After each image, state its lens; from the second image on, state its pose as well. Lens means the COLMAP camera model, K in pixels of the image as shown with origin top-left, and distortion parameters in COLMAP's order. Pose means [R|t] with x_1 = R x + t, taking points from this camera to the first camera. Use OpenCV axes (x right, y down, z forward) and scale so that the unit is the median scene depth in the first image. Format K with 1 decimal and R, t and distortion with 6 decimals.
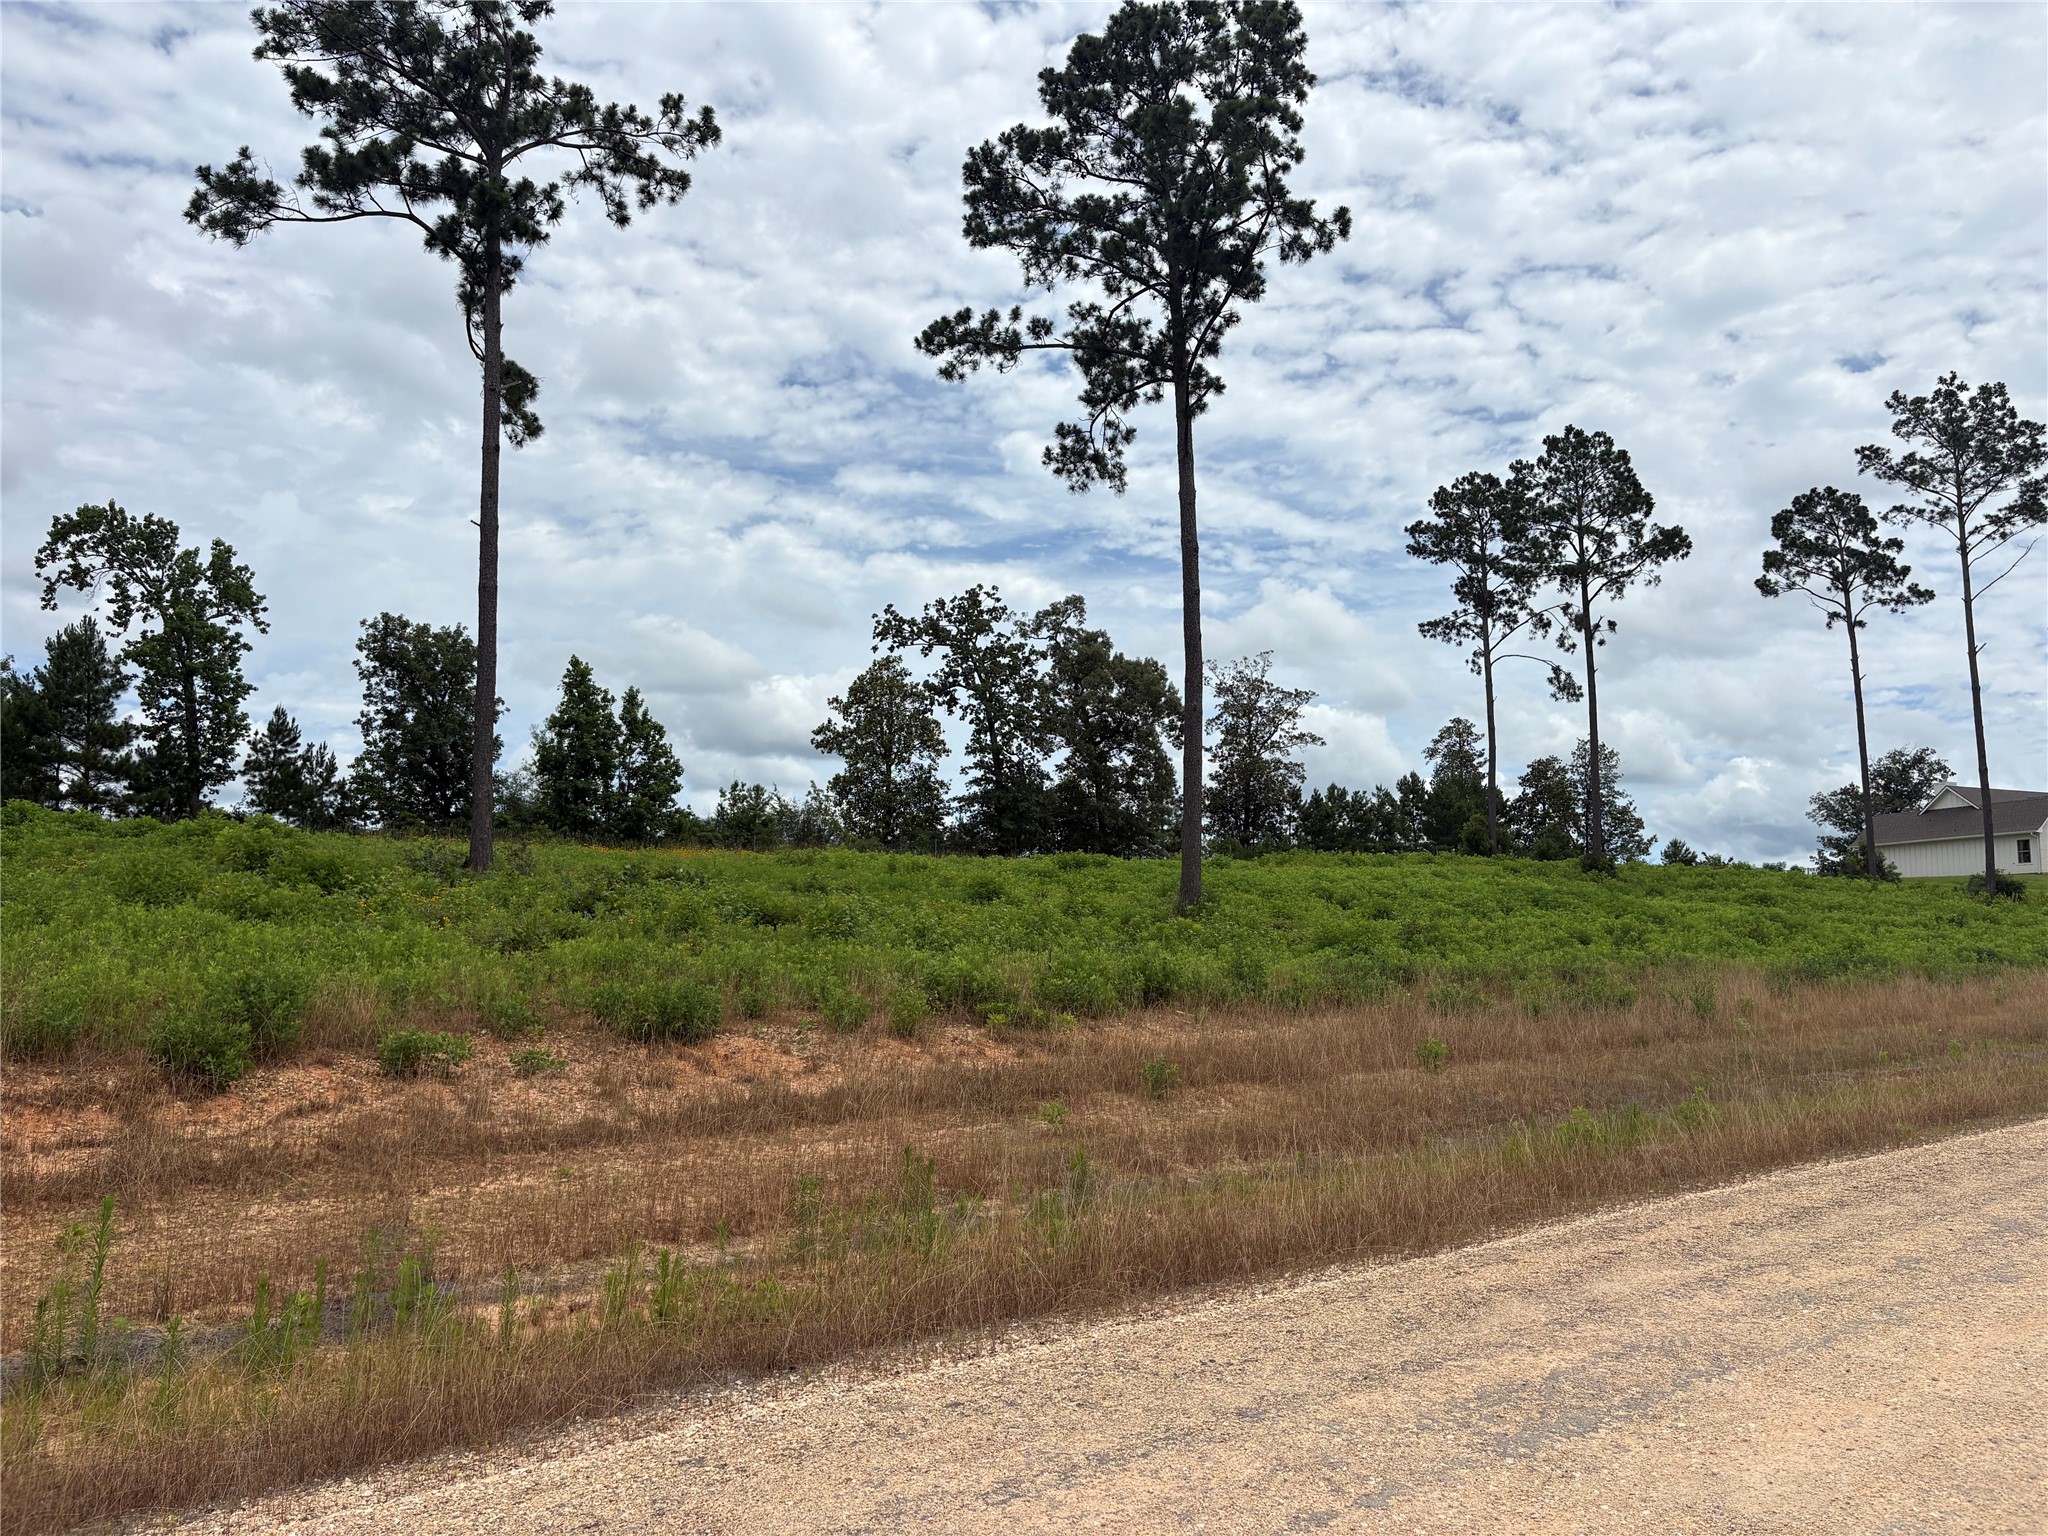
lens RADIAL K [[1566.4, 0, 1025.0], [0, 1566.4, 771.2], [0, 0, 1]] dist [0.017227, -0.010453]
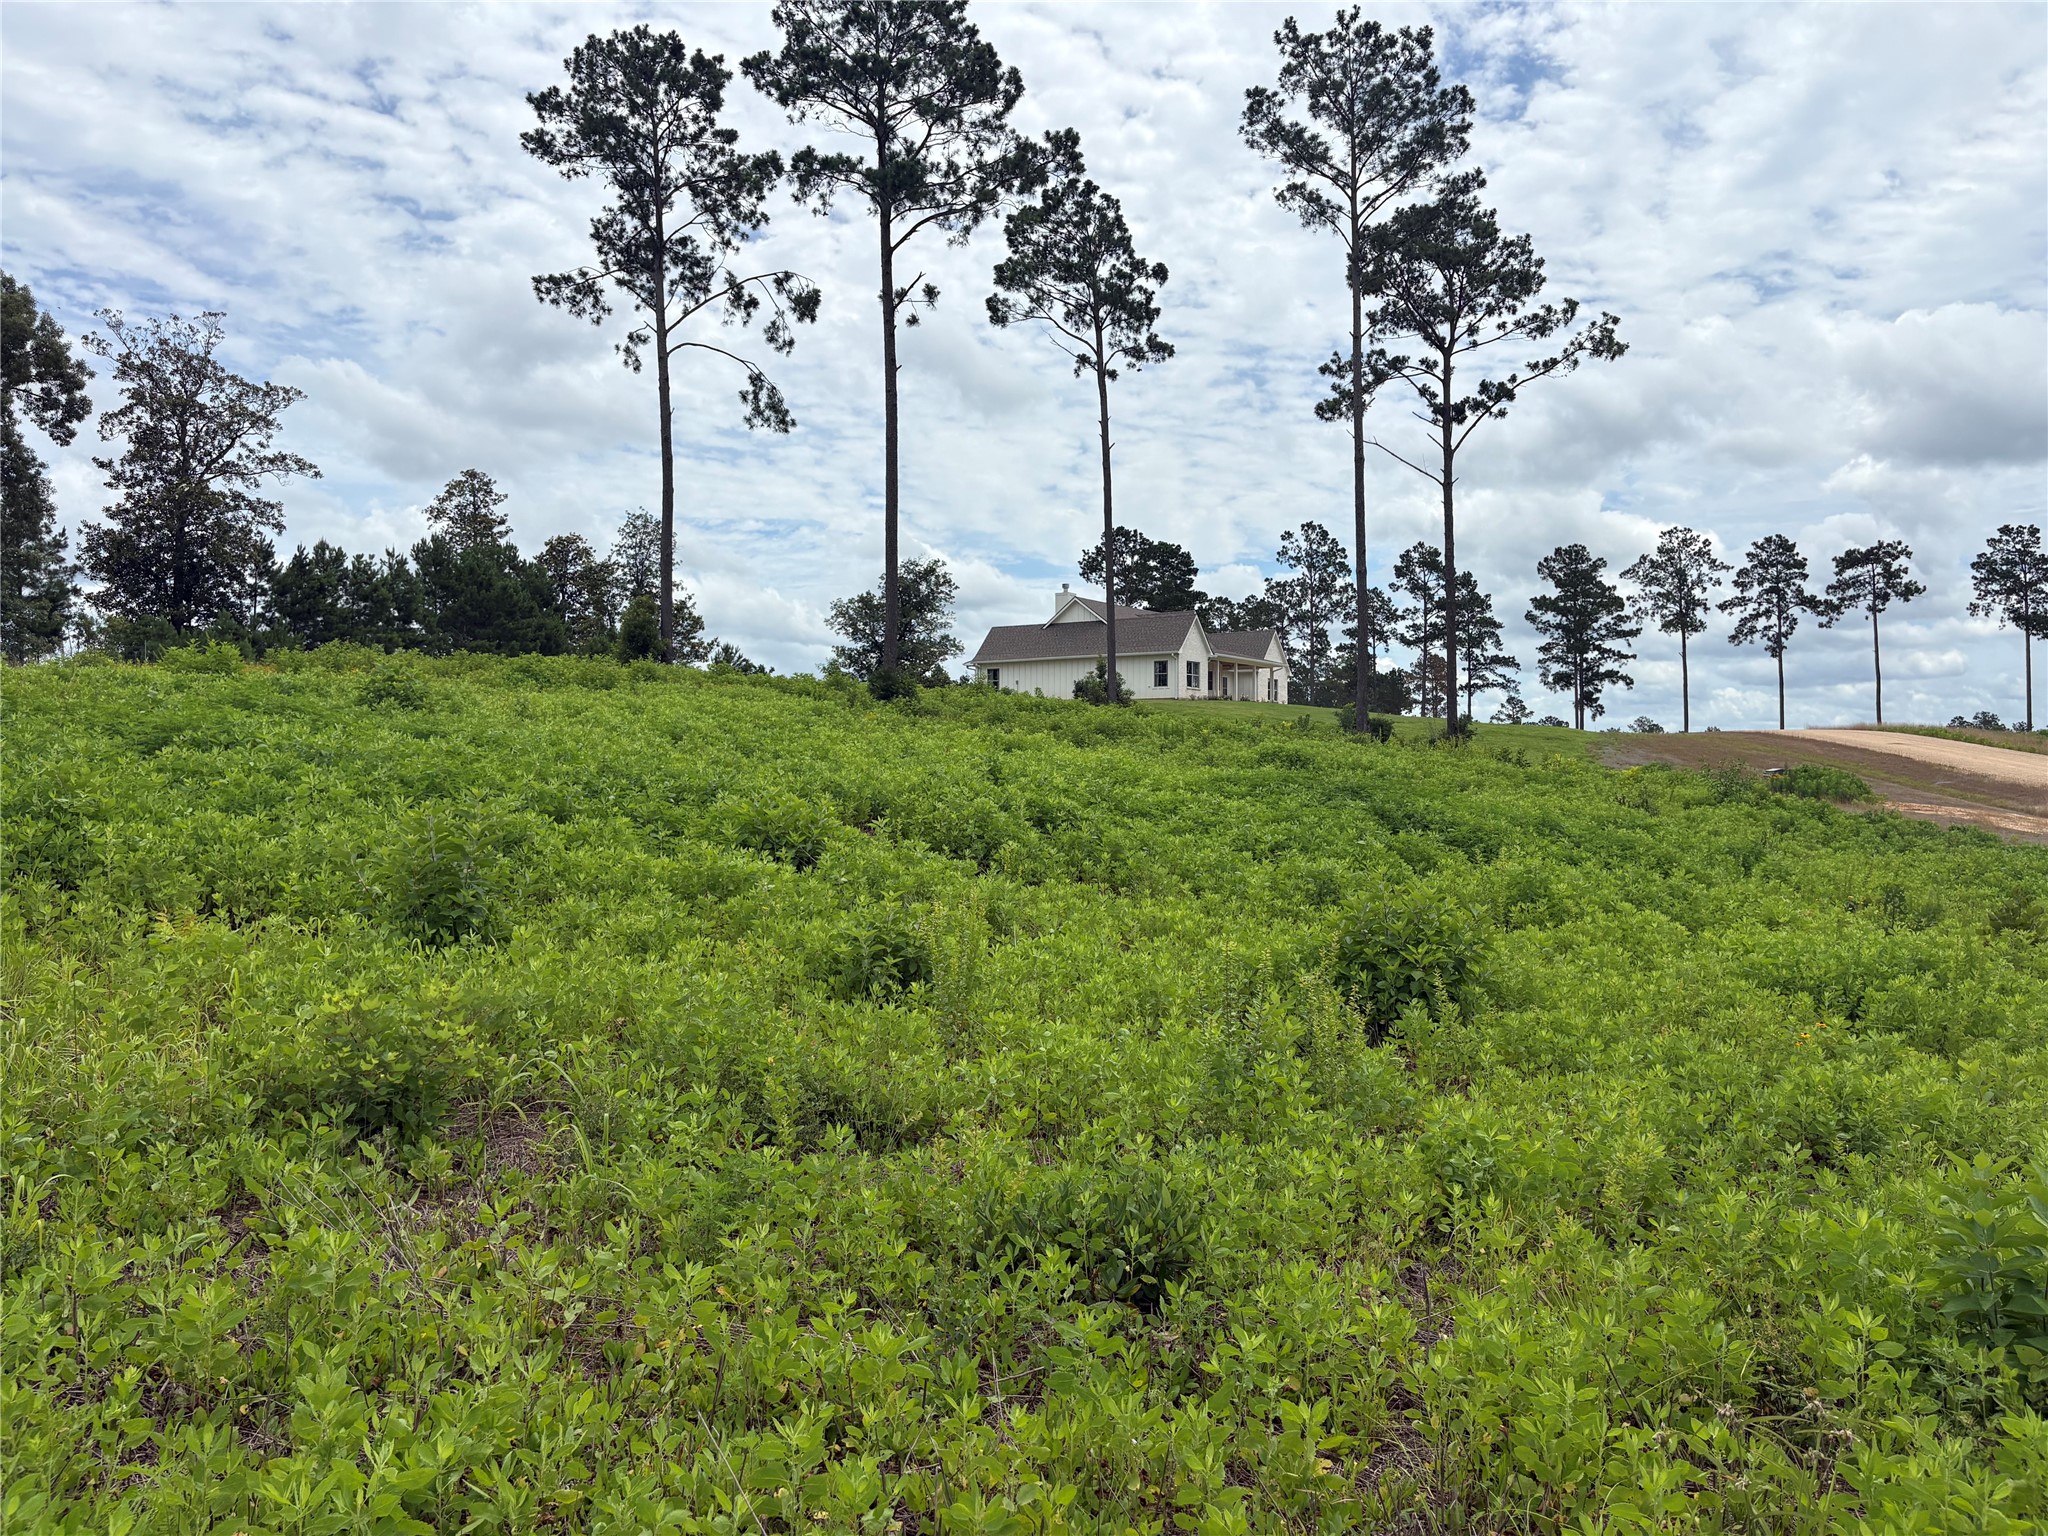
lens RADIAL K [[1566.4, 0, 1022.0], [0, 1566.4, 787.1], [0, 0, 1]] dist [0.017227, -0.010453]
pose [[0.778349, -0.019509, 0.627529, 0.010468], [-0.067357, 0.991153, 0.114360, 0.015877], [-0.624208, -0.131280, 0.770149, 0.311372]]
